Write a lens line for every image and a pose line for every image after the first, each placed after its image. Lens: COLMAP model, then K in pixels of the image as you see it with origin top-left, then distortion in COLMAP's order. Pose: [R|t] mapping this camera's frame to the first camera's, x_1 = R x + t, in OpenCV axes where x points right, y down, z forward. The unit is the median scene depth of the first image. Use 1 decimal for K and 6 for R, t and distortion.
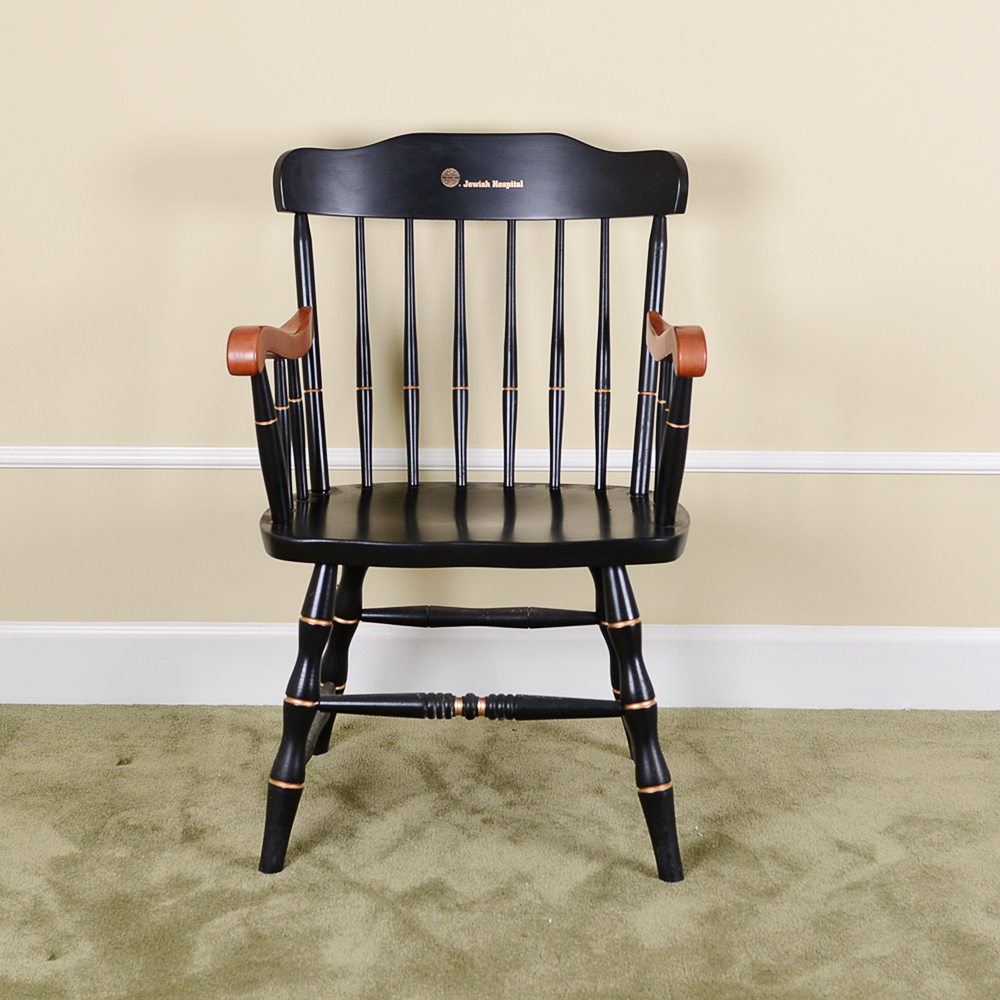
lens RADIAL K [[2431.4, 0, 500.0], [0, 2431.4, 500.0], [0, 0, 1]] dist [-0.023308, 0.041265]
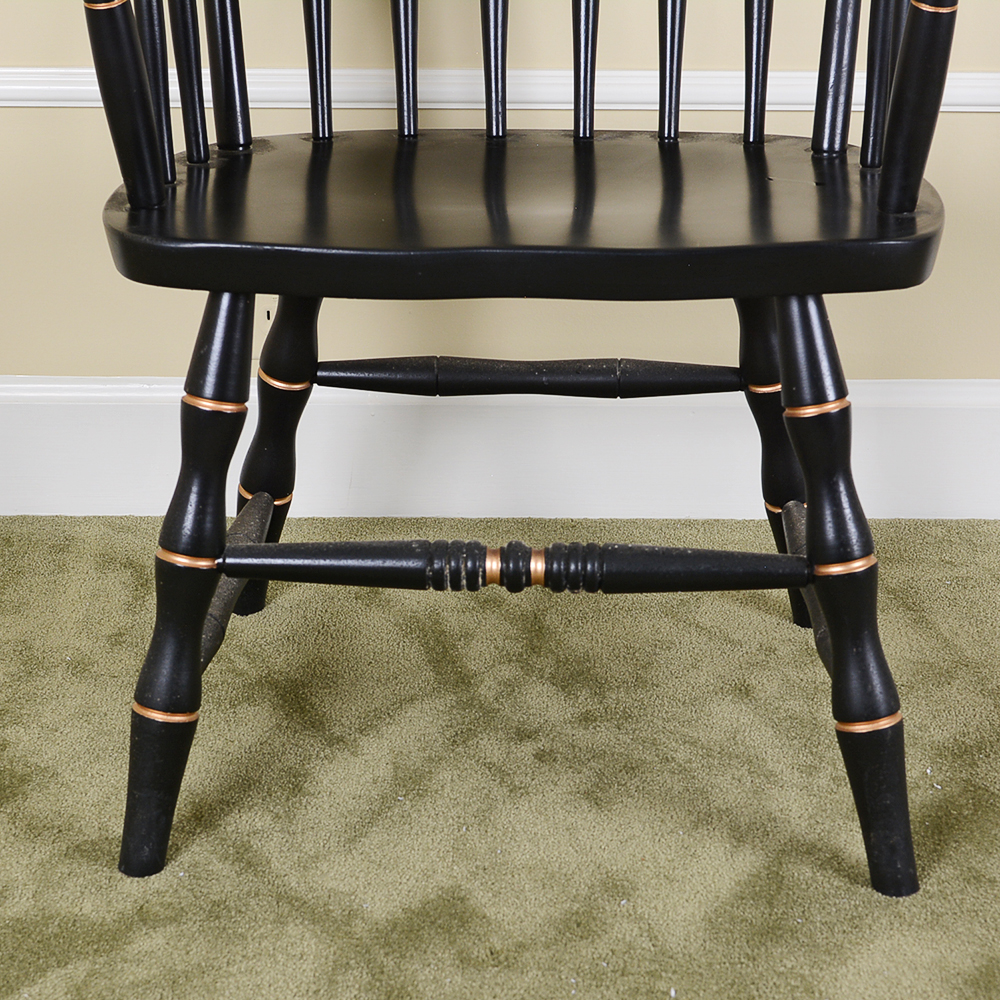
lens RADIAL K [[2590.0, 0, 514.0], [0, 2590.0, 622.8], [0, 0, 1]] dist [-0.008378, 0.390234]
pose [[0.999978, -0.000031, -0.006673, -0.008417], [0.001194, 0.984693, 0.174294, 0.000366], [0.006565, -0.174298, 0.984671, 0.431043]]
